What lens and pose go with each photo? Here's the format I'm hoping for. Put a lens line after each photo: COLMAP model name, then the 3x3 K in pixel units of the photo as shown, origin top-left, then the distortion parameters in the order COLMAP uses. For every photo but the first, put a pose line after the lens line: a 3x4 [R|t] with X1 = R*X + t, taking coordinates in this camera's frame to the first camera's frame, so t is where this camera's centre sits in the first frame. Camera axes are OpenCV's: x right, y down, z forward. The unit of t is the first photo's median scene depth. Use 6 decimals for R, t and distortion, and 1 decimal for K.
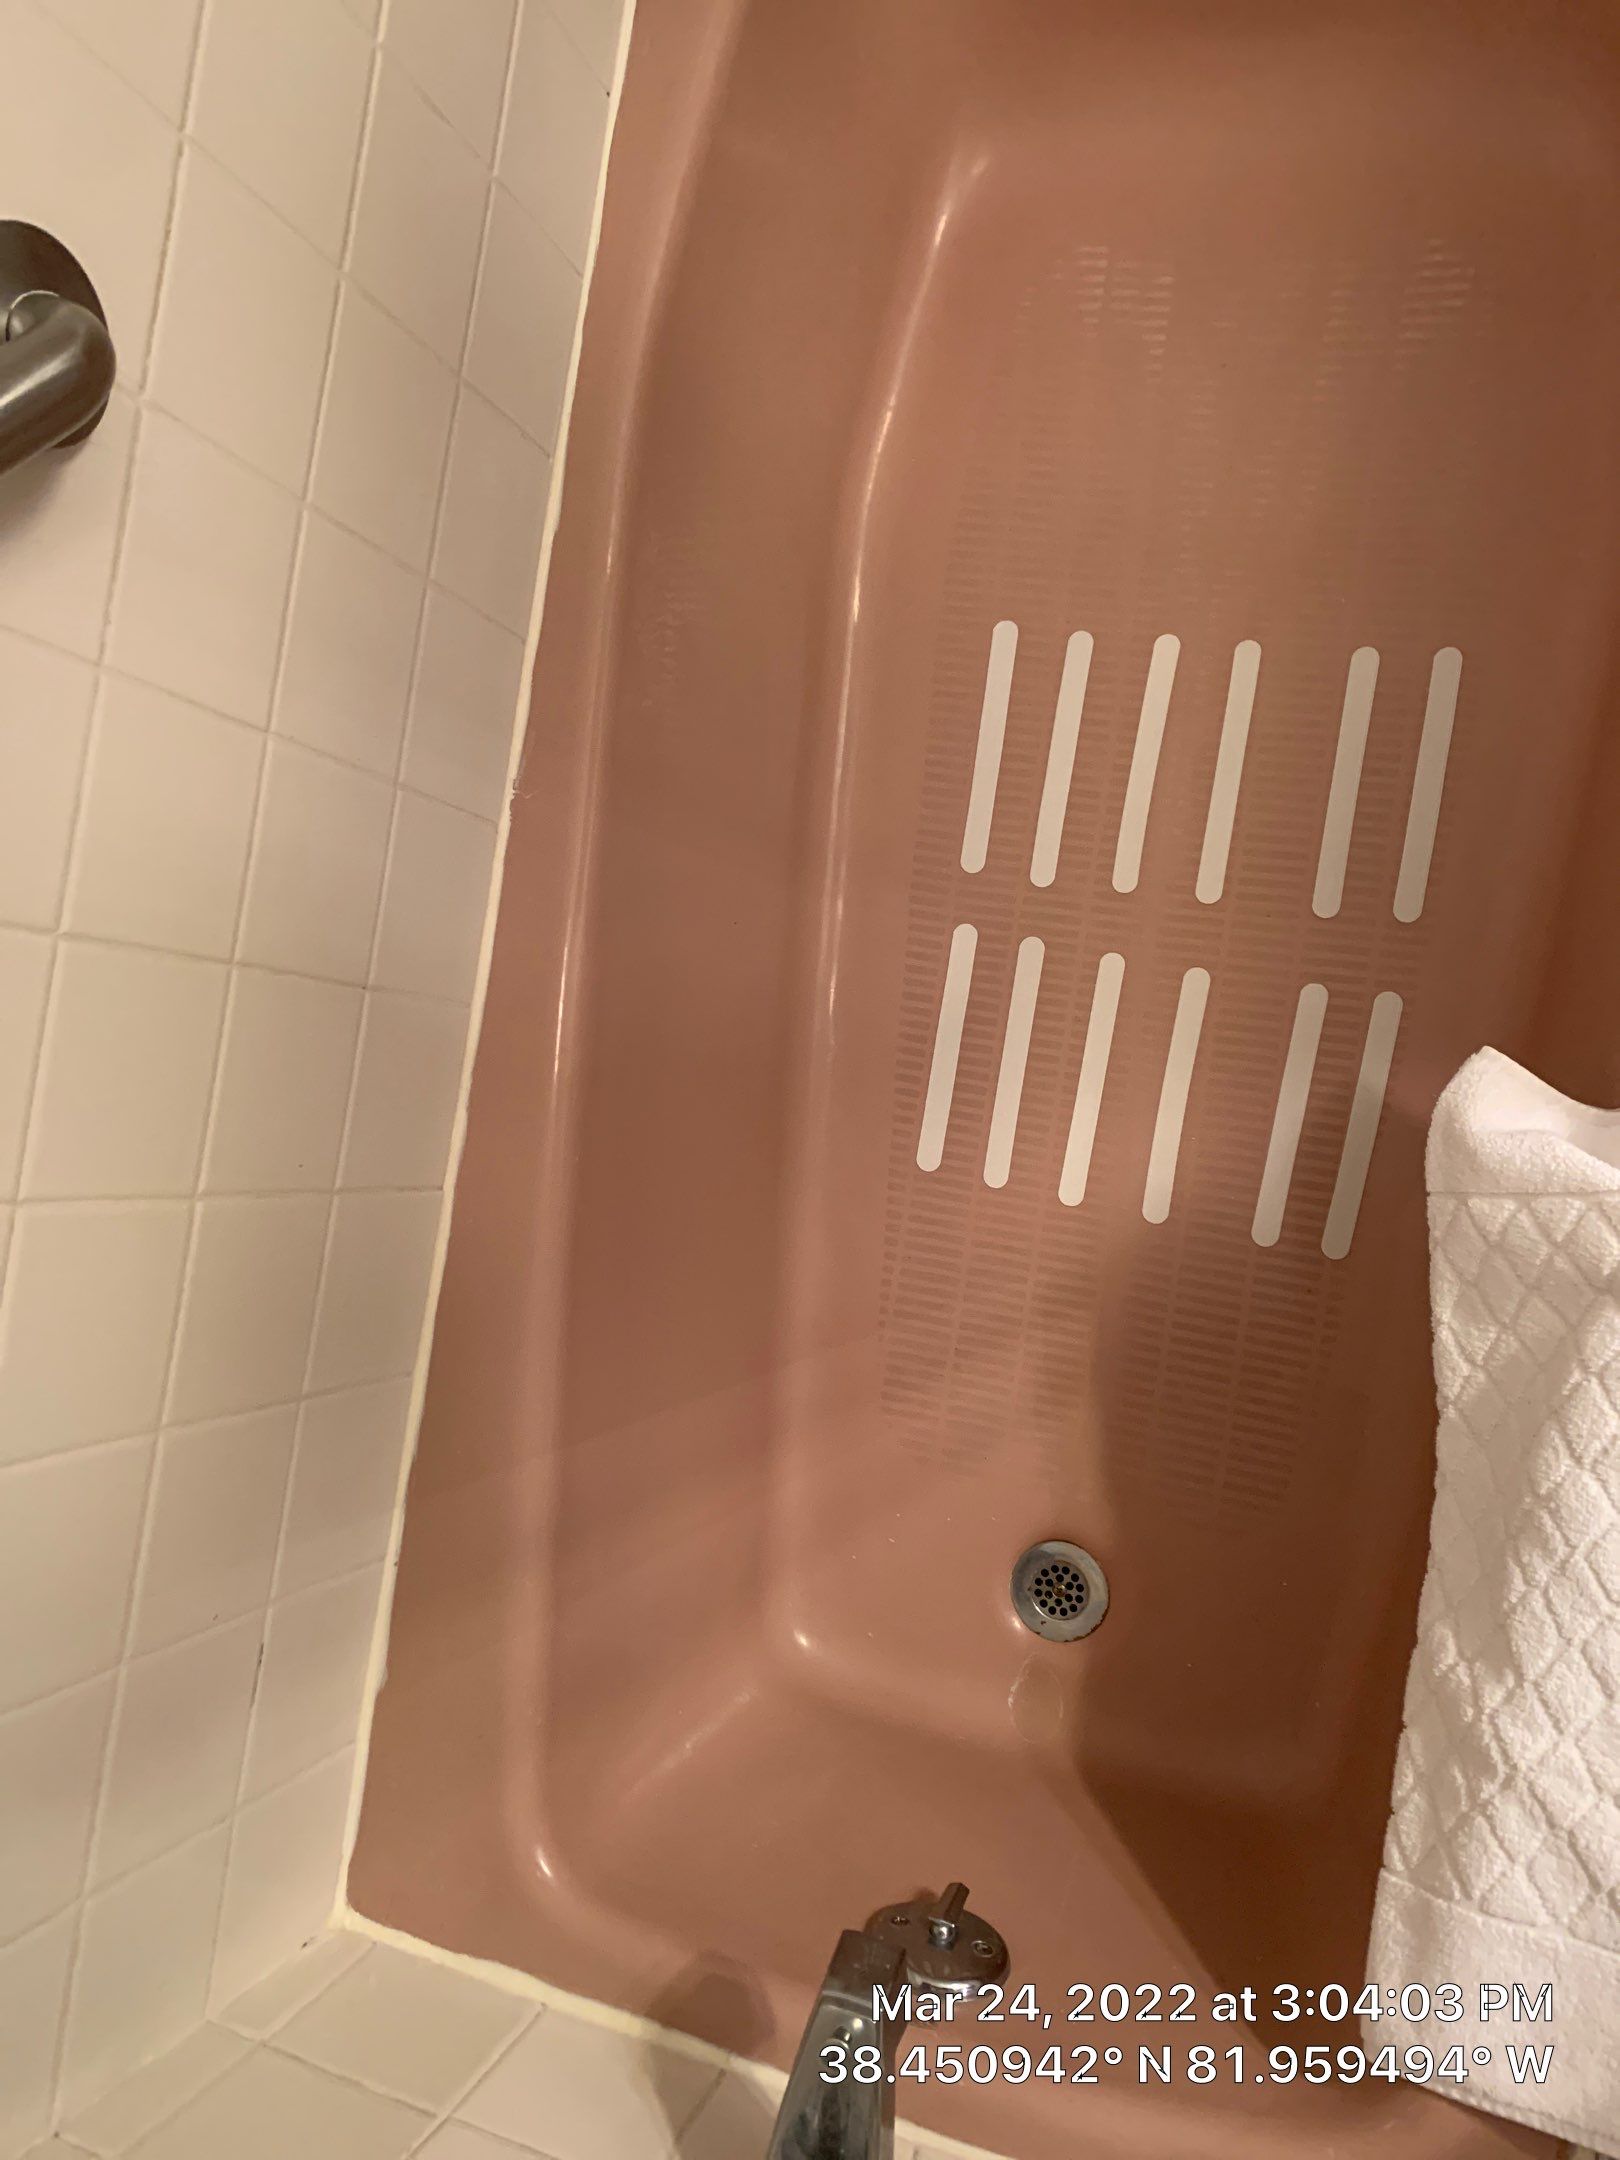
lens RADIAL K [[1663.1, 0, 811.6], [0, 1663.1, 1053.2], [0, 0, 1]] dist [0.024885, -0.025229]
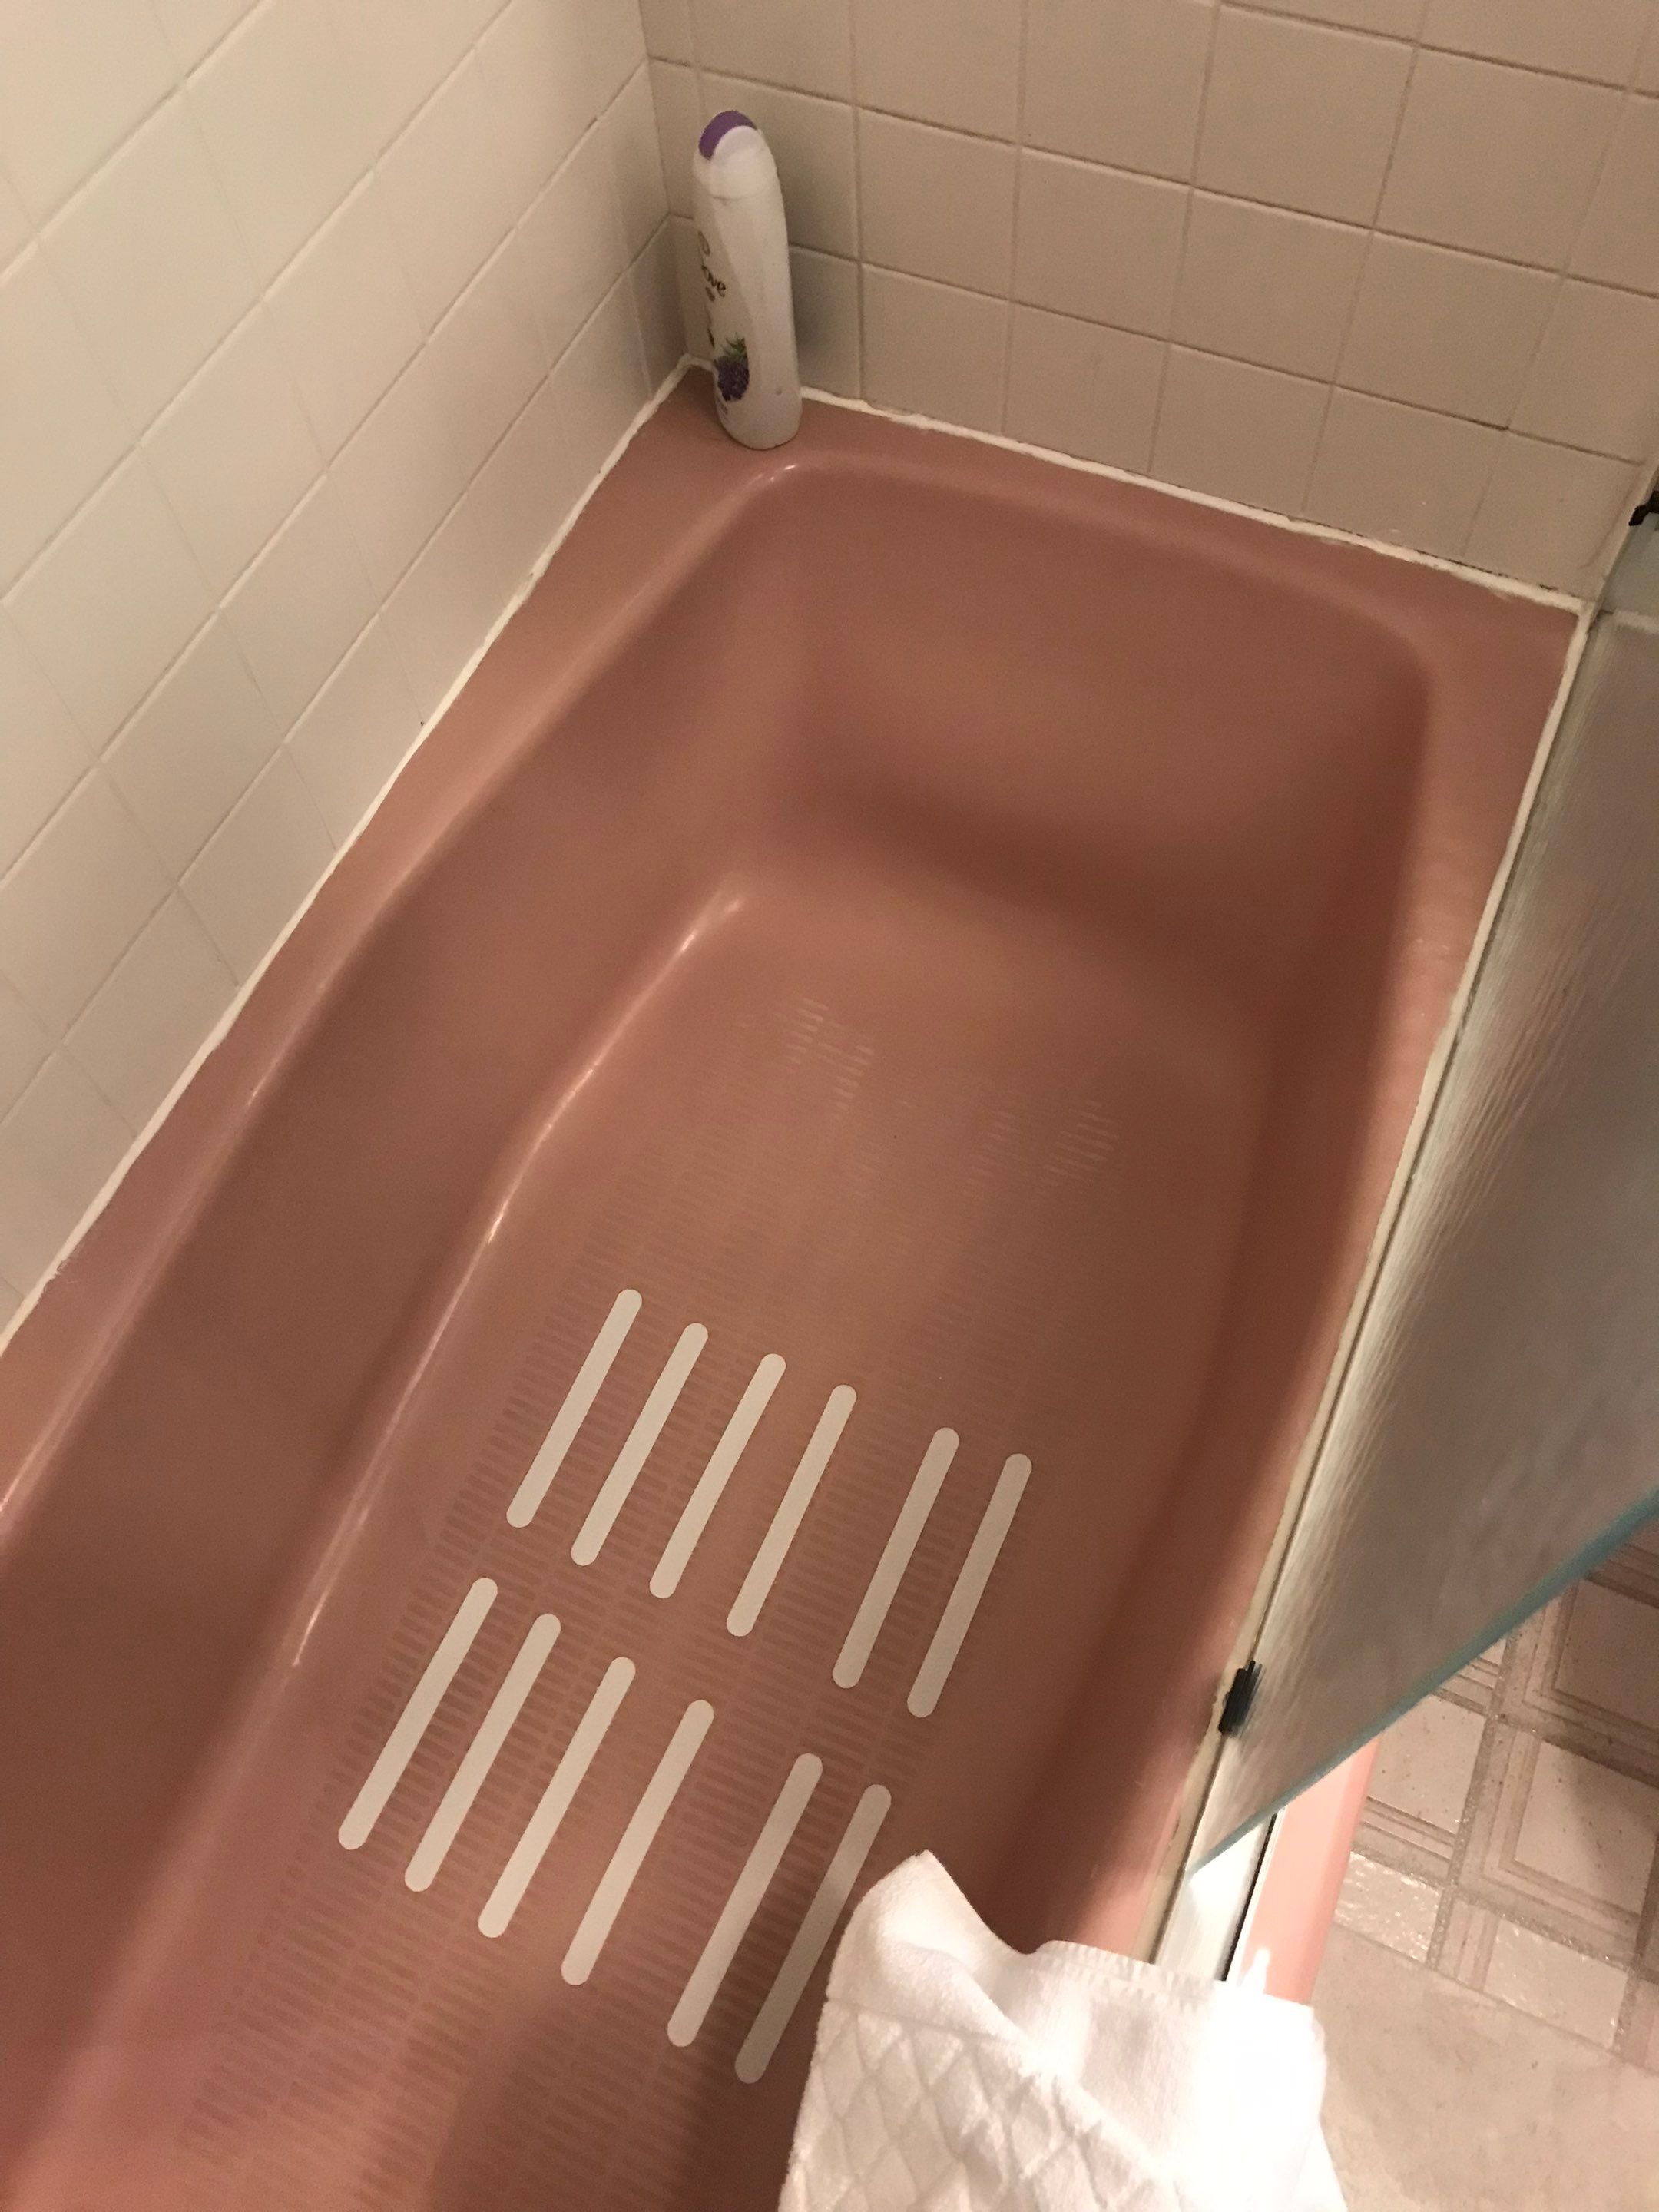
lens RADIAL K [[1816.8, 0, 829.1], [0, 1816.8, 1057.3], [0, 0, 1]] dist [0.038119, -0.039616]
pose [[0.932234, 0.345116, 0.108786, 0.074165], [-0.275498, 0.871834, -0.404977, 0.035745], [-0.234608, 0.347563, 0.907832, -0.087578]]
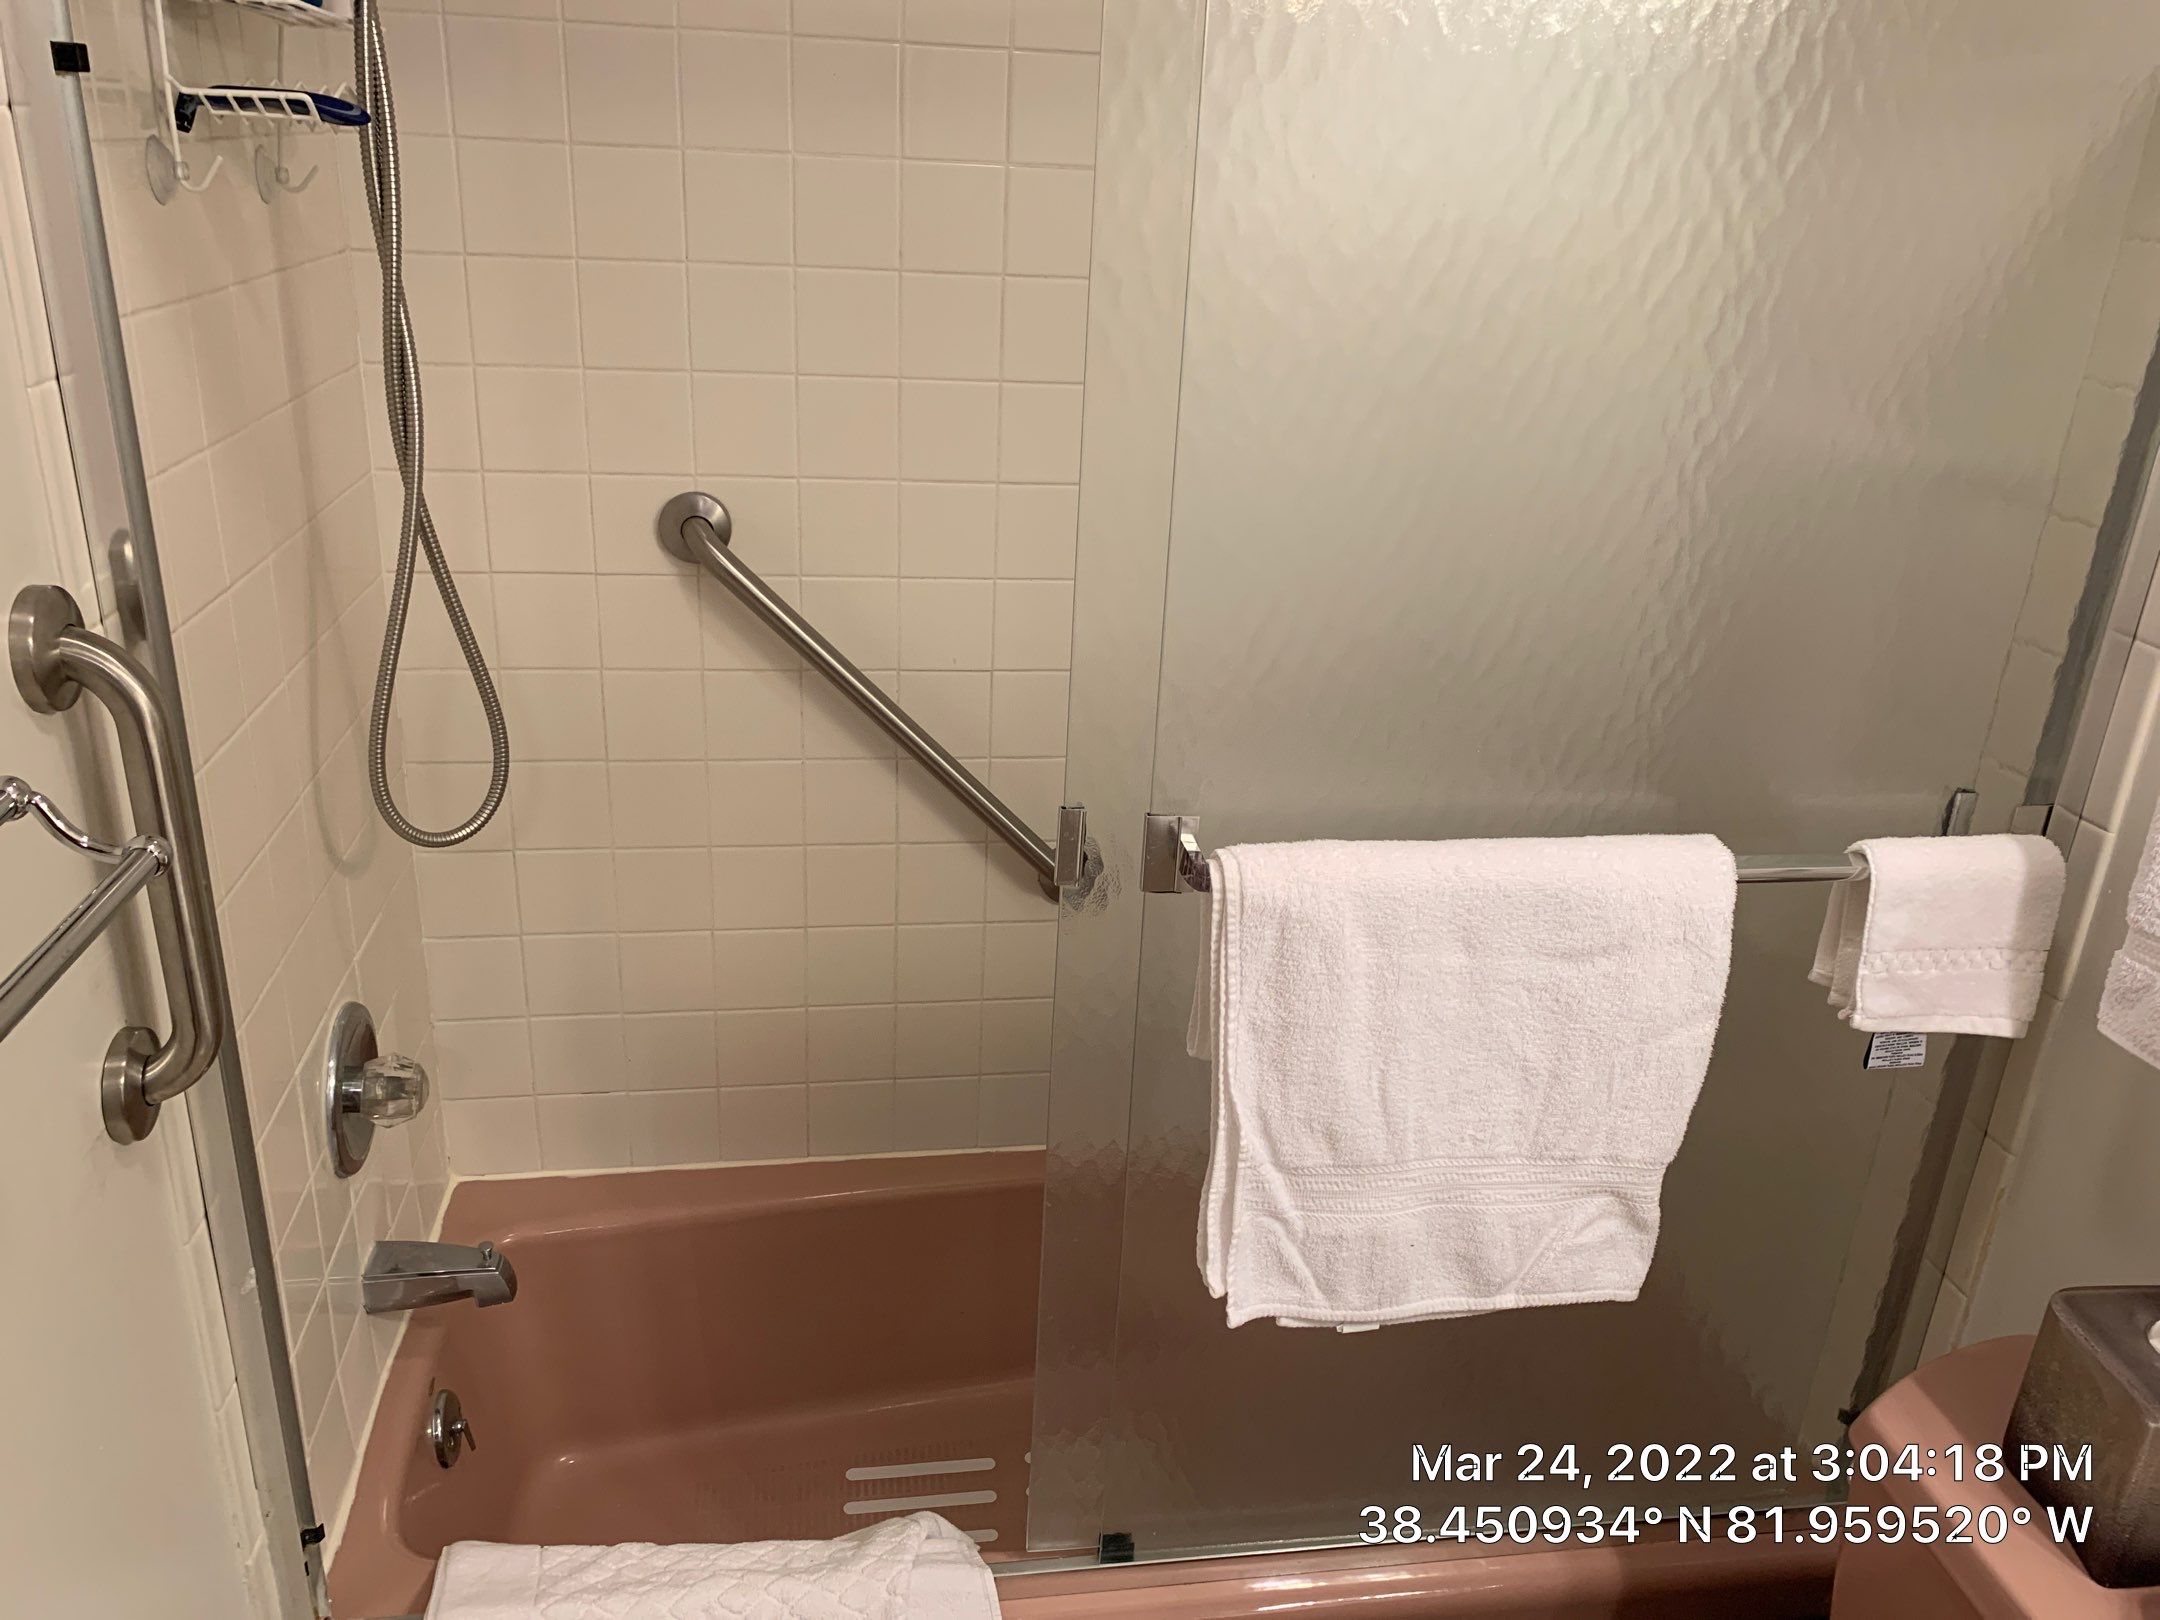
lens RADIAL K [[1663.1, 0, 1084.3], [0, 1663.1, 805.8], [0, 0, 1]] dist [0.024885, -0.025229]
pose [[0.278176, 0.644032, -0.712630, 1.148445], [-0.957111, 0.123304, -0.262175, 0.254221], [-0.080978, 0.754996, 0.650710, -0.797345]]
